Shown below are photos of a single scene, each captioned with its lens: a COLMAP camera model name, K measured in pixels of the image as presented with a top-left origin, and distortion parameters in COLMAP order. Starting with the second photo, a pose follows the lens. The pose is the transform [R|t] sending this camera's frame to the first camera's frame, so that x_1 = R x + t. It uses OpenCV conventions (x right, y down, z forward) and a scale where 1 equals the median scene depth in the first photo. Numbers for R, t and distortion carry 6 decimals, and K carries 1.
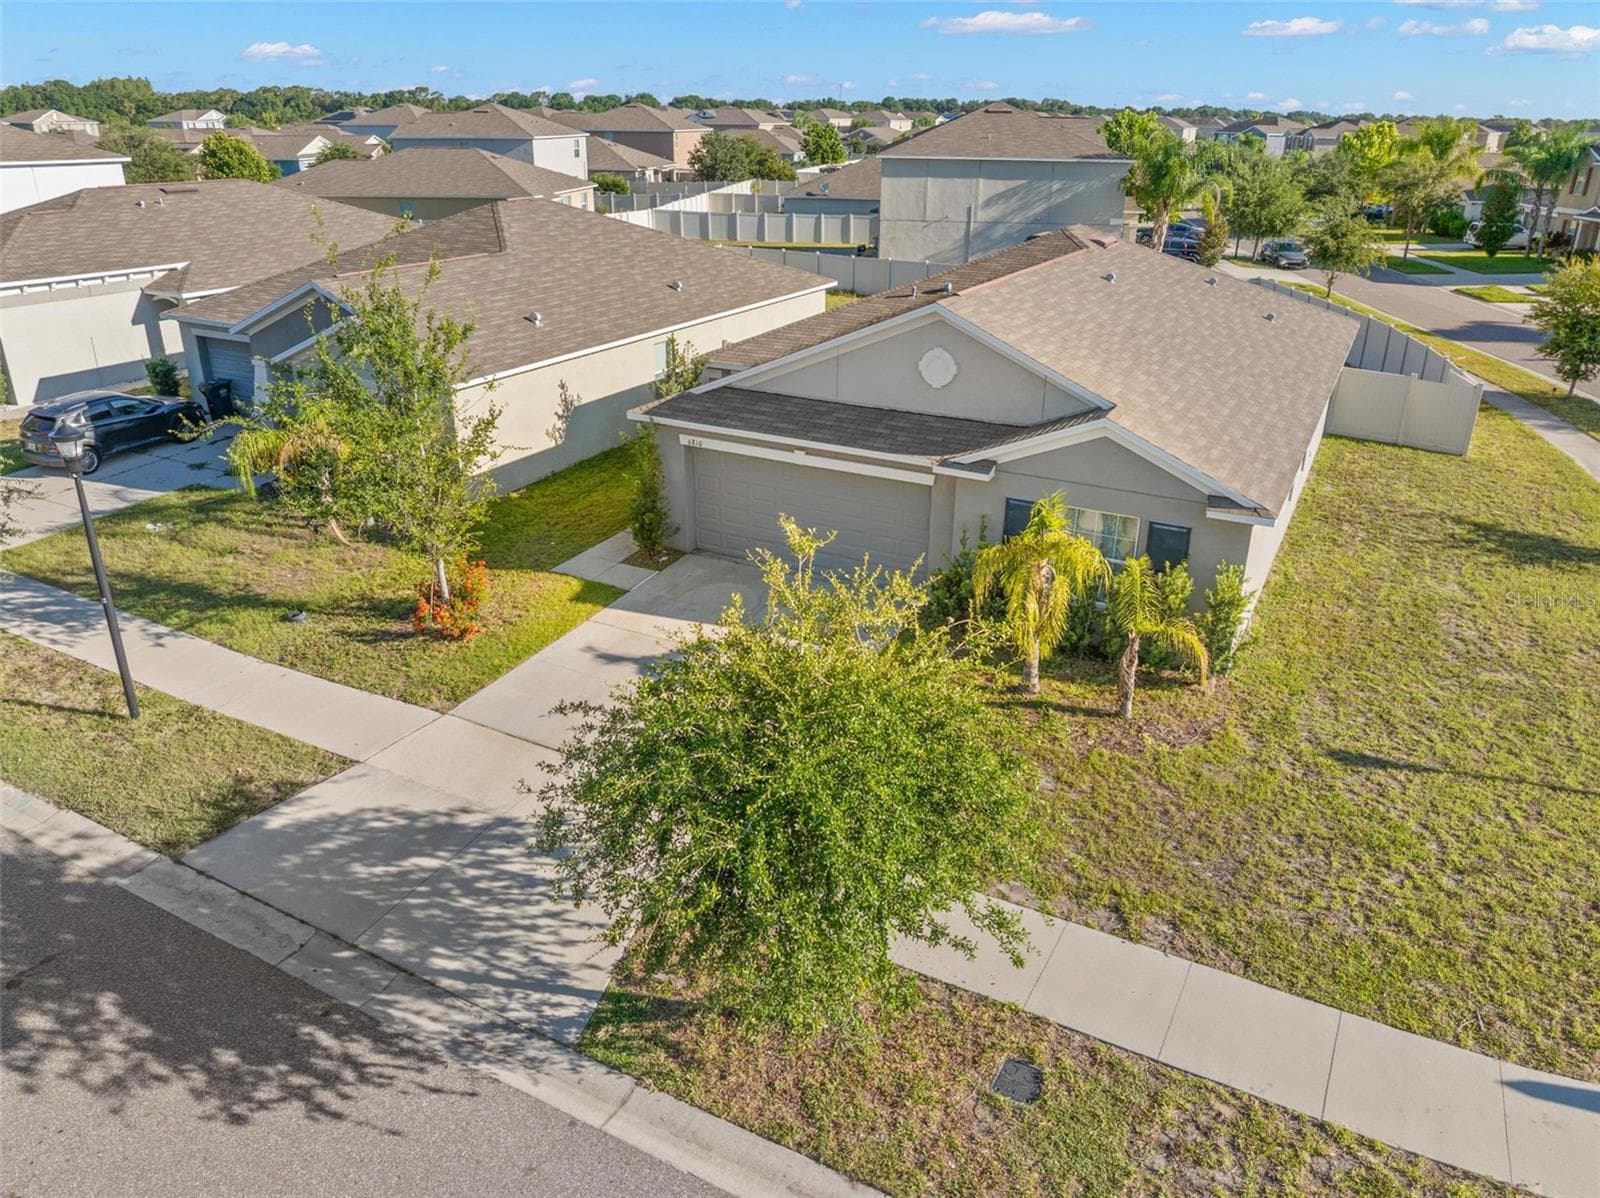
lens RADIAL K [[1132.6, 0, 811.1], [0, 1132.6, 595.6], [0, 0, 1]] dist [-0.039654, 0.001913]
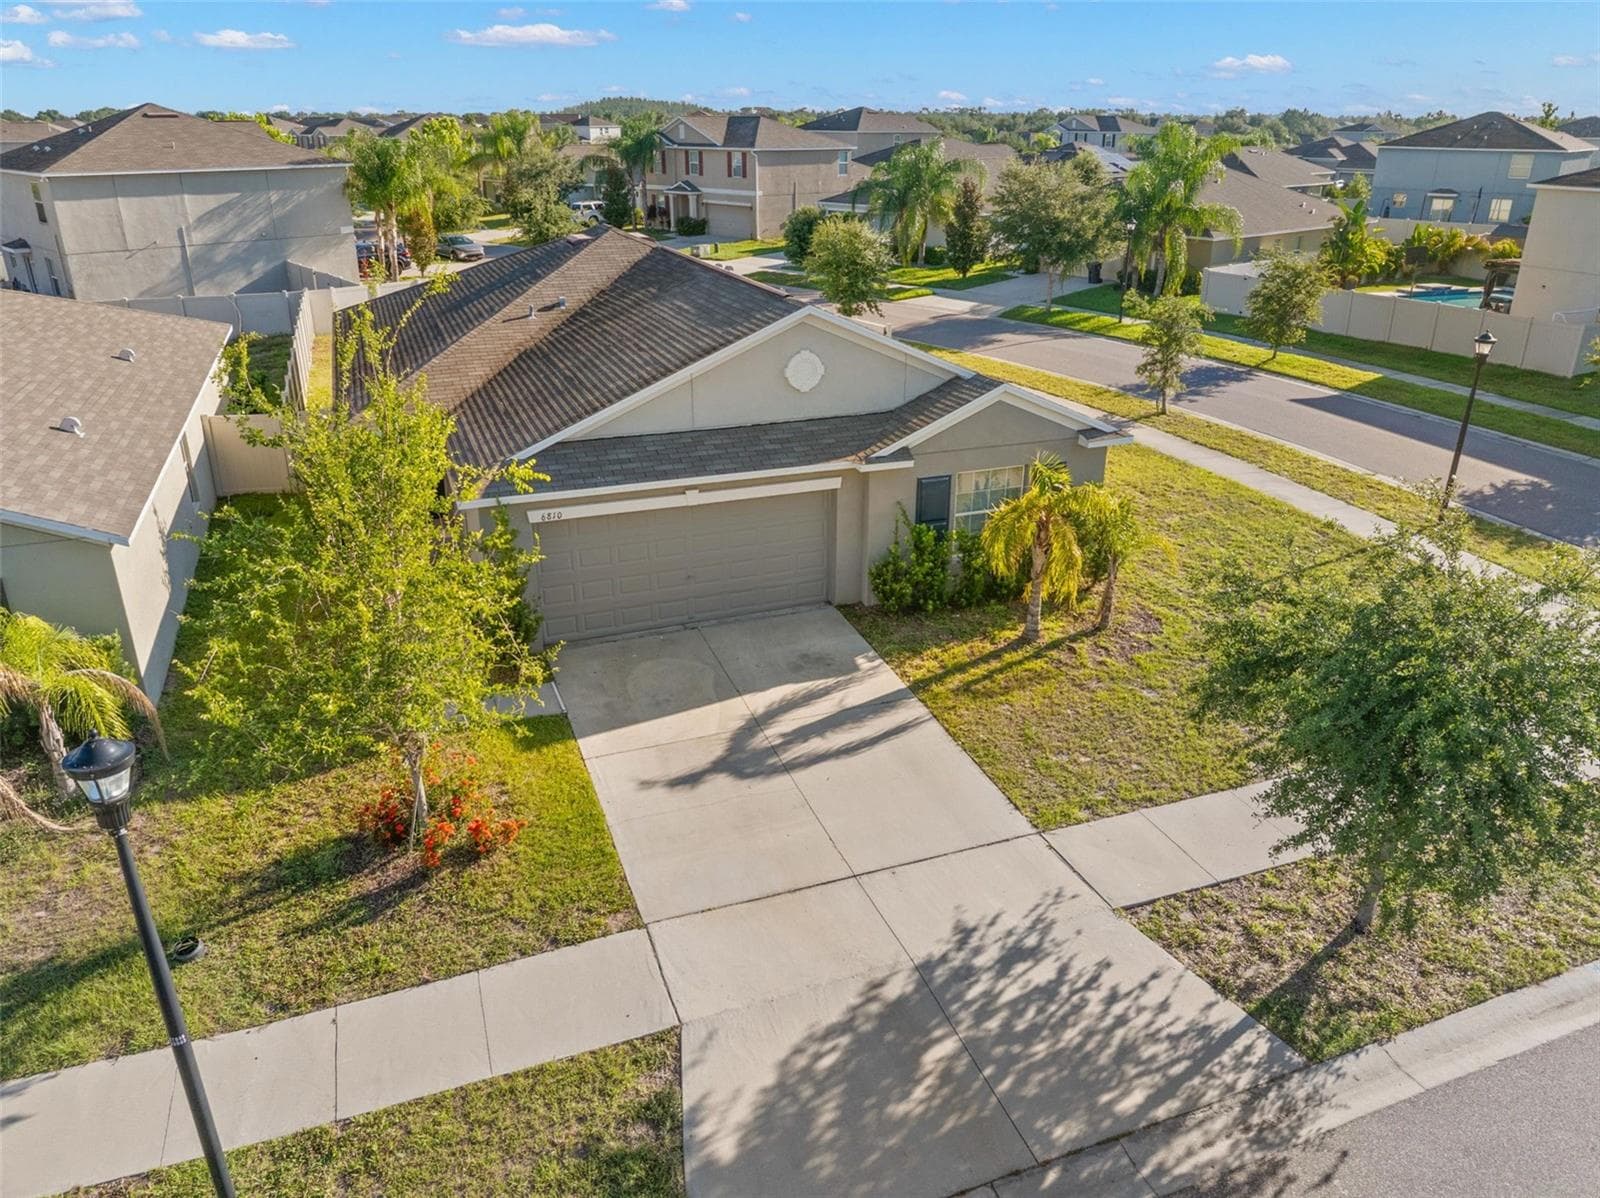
lens RADIAL K [[1132.6, 0, 811.1], [0, 1132.6, 595.6], [0, 0, 1]] dist [-0.039654, 0.001913]
pose [[0.649256, -0.301729, 0.698159, -0.648365], [0.301397, 0.944860, 0.128062, -0.147891], [-0.698303, 0.127278, 0.704396, 0.349781]]
